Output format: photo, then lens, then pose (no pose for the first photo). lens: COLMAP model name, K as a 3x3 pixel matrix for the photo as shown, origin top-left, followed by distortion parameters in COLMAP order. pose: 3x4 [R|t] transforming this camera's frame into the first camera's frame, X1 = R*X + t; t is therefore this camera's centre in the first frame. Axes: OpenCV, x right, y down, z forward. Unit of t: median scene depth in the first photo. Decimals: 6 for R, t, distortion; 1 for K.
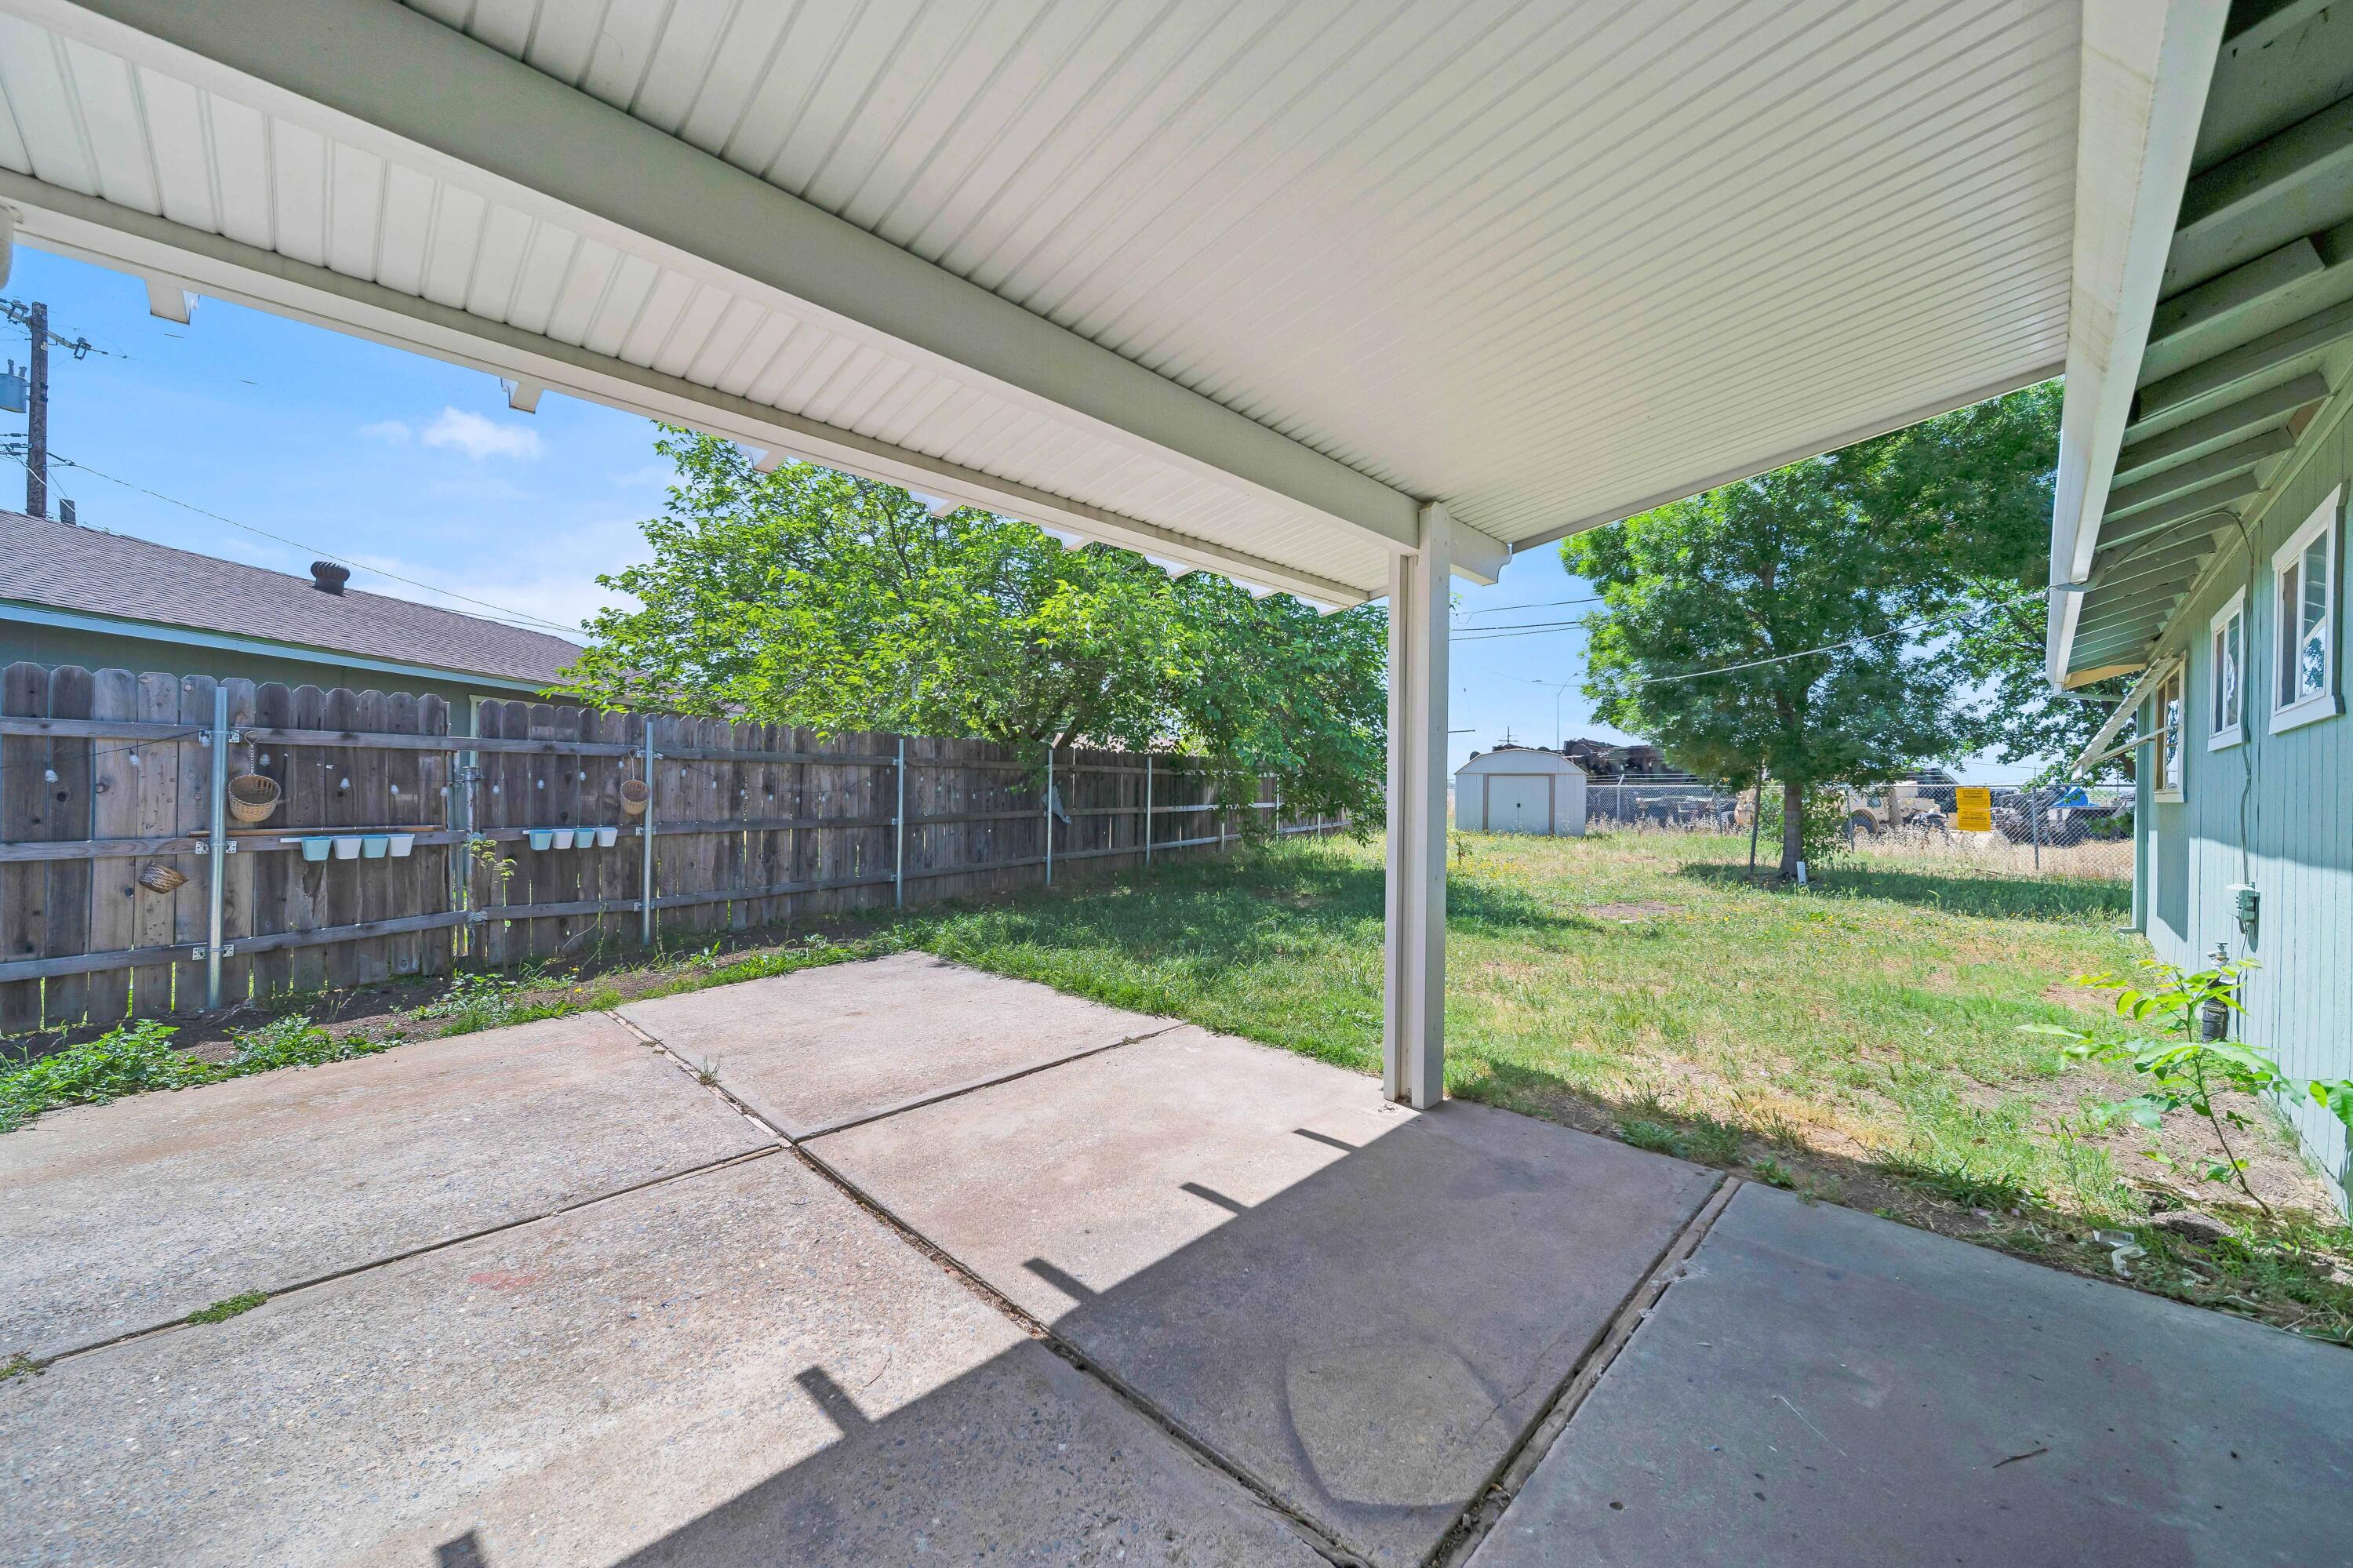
lens RADIAL K [[869.5, 0, 1176.6], [0, 869.5, 775.9], [0, 0, 1]] dist [0.000118, -0.000208]
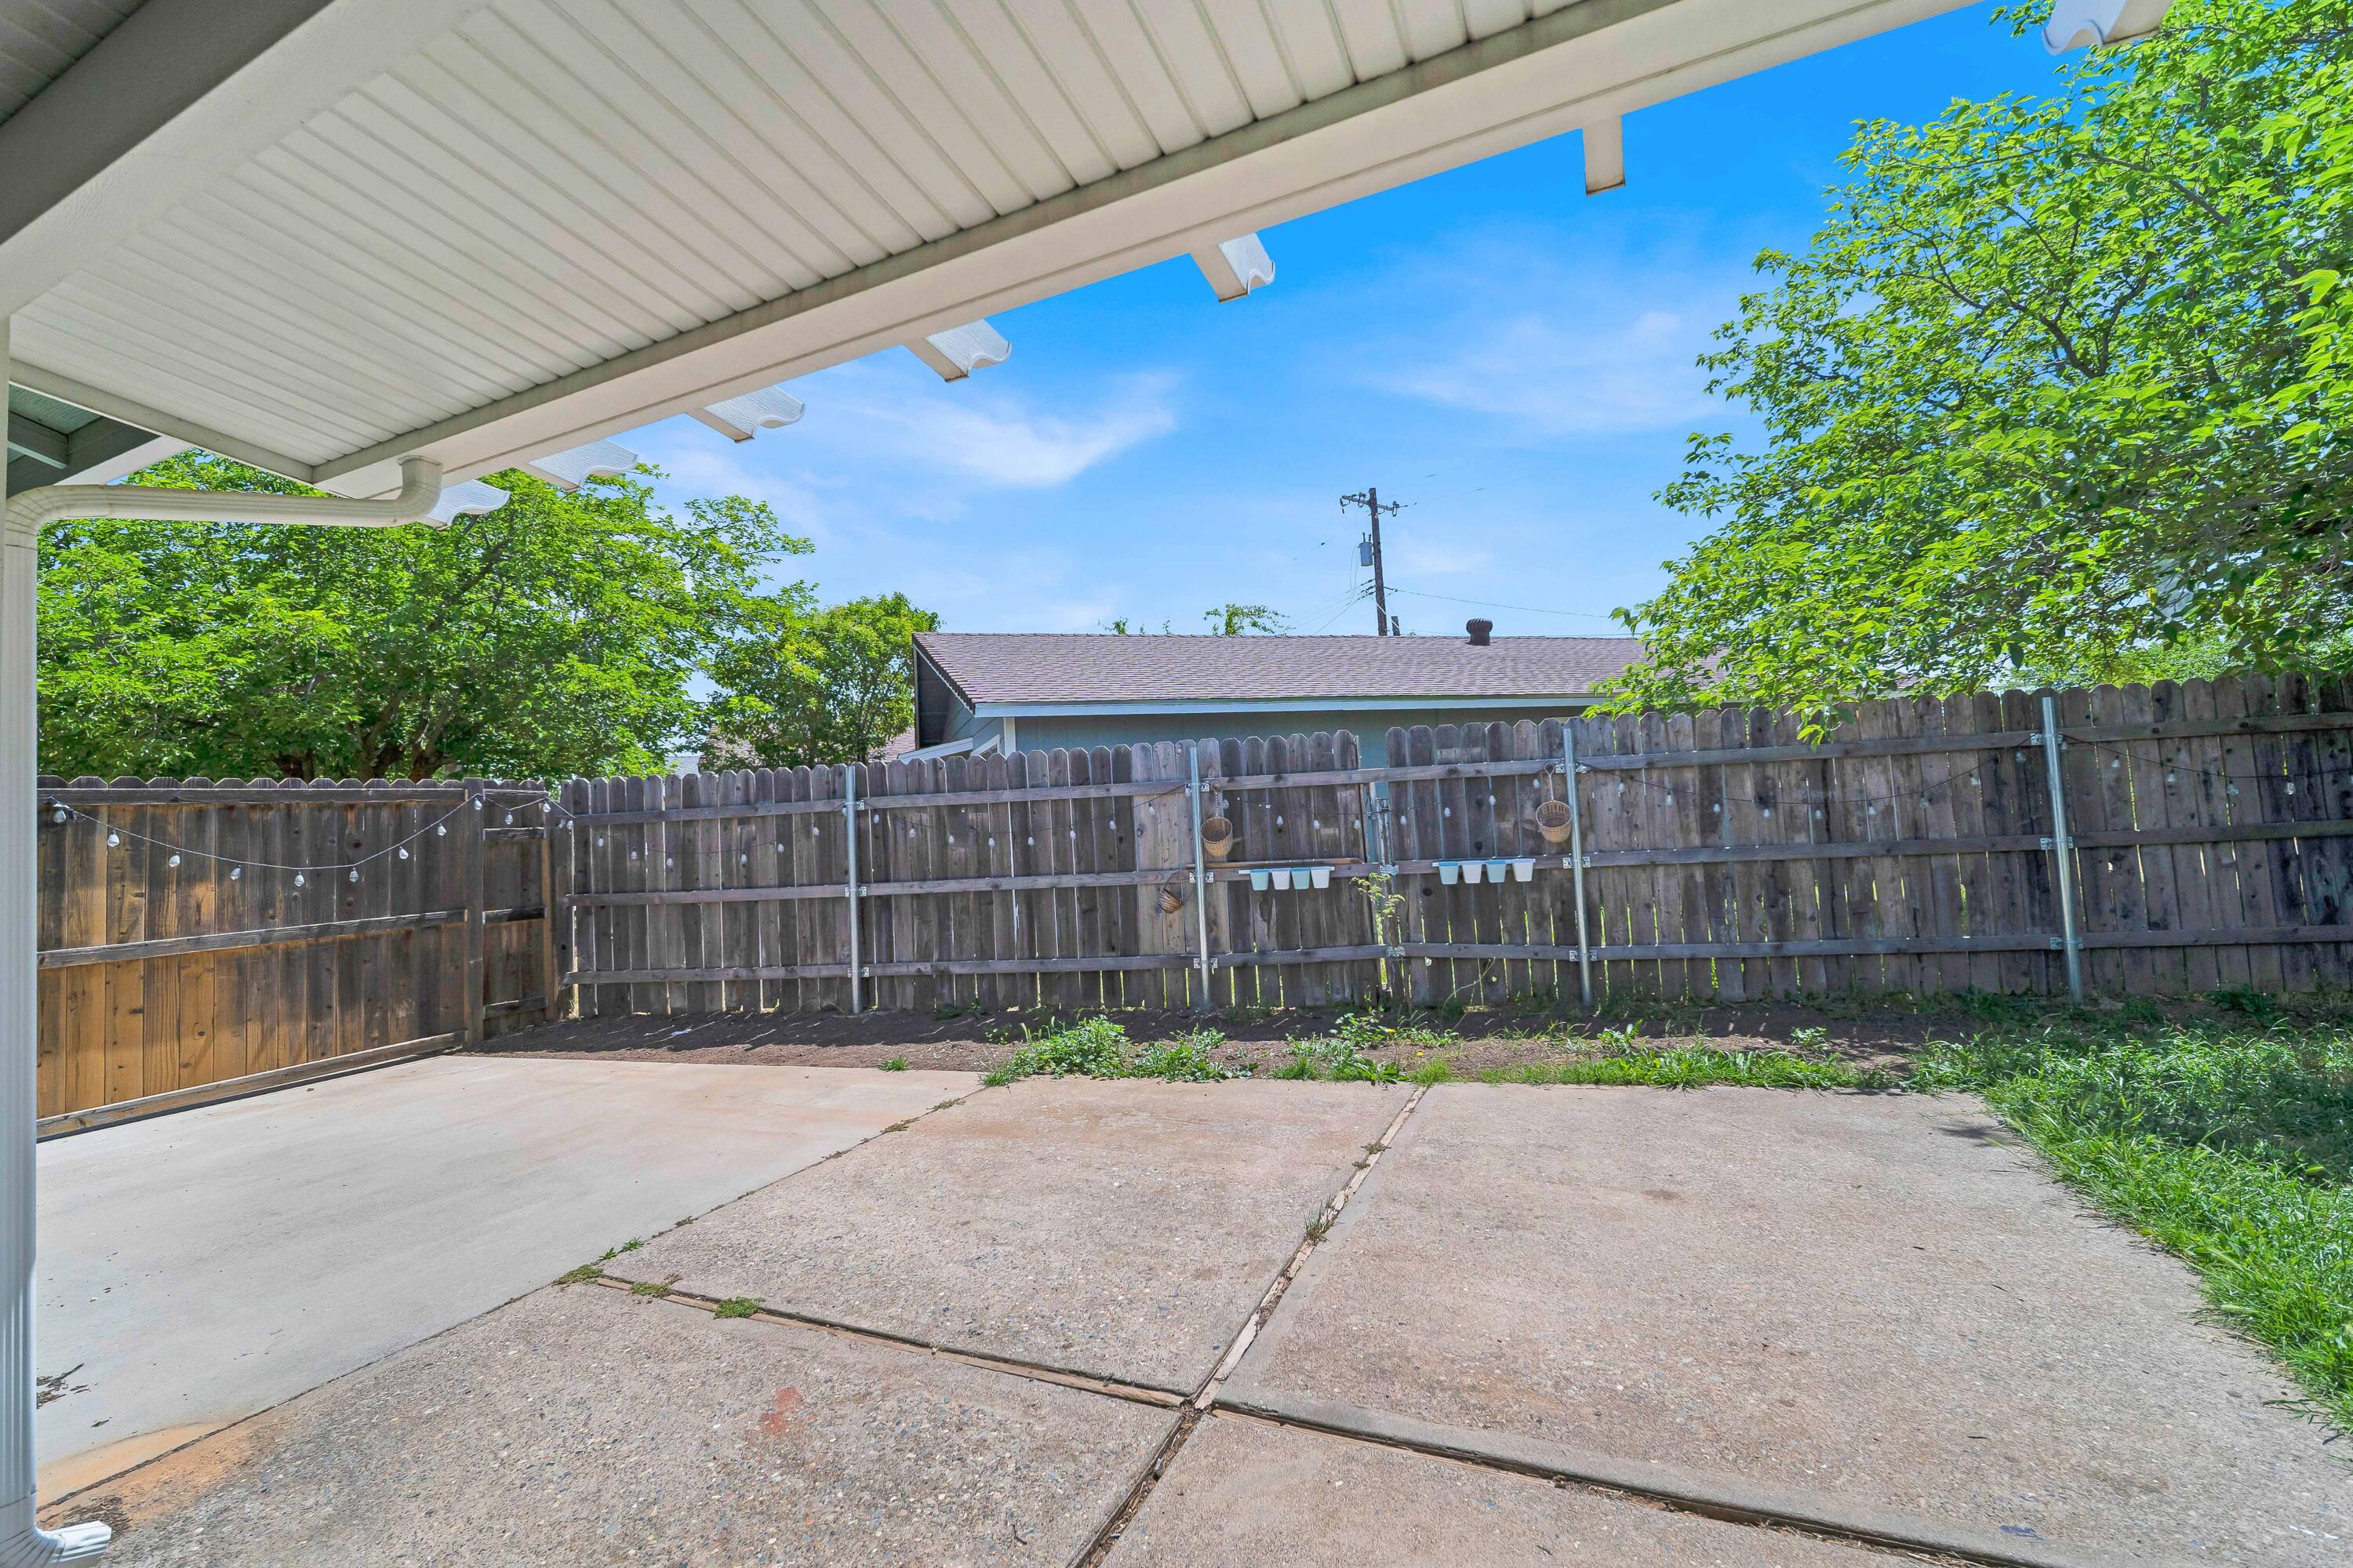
lens RADIAL K [[942.5, 0, 1145.8], [0, 942.5, 777.7], [0, 0, 1]] dist [0.001292, -0.000379]
pose [[0.326089, -0.072102, -0.942586, 0.120766], [0.065440, 0.996417, -0.053580, 0.007108], [0.943072, -0.044211, 0.329638, 0.443535]]
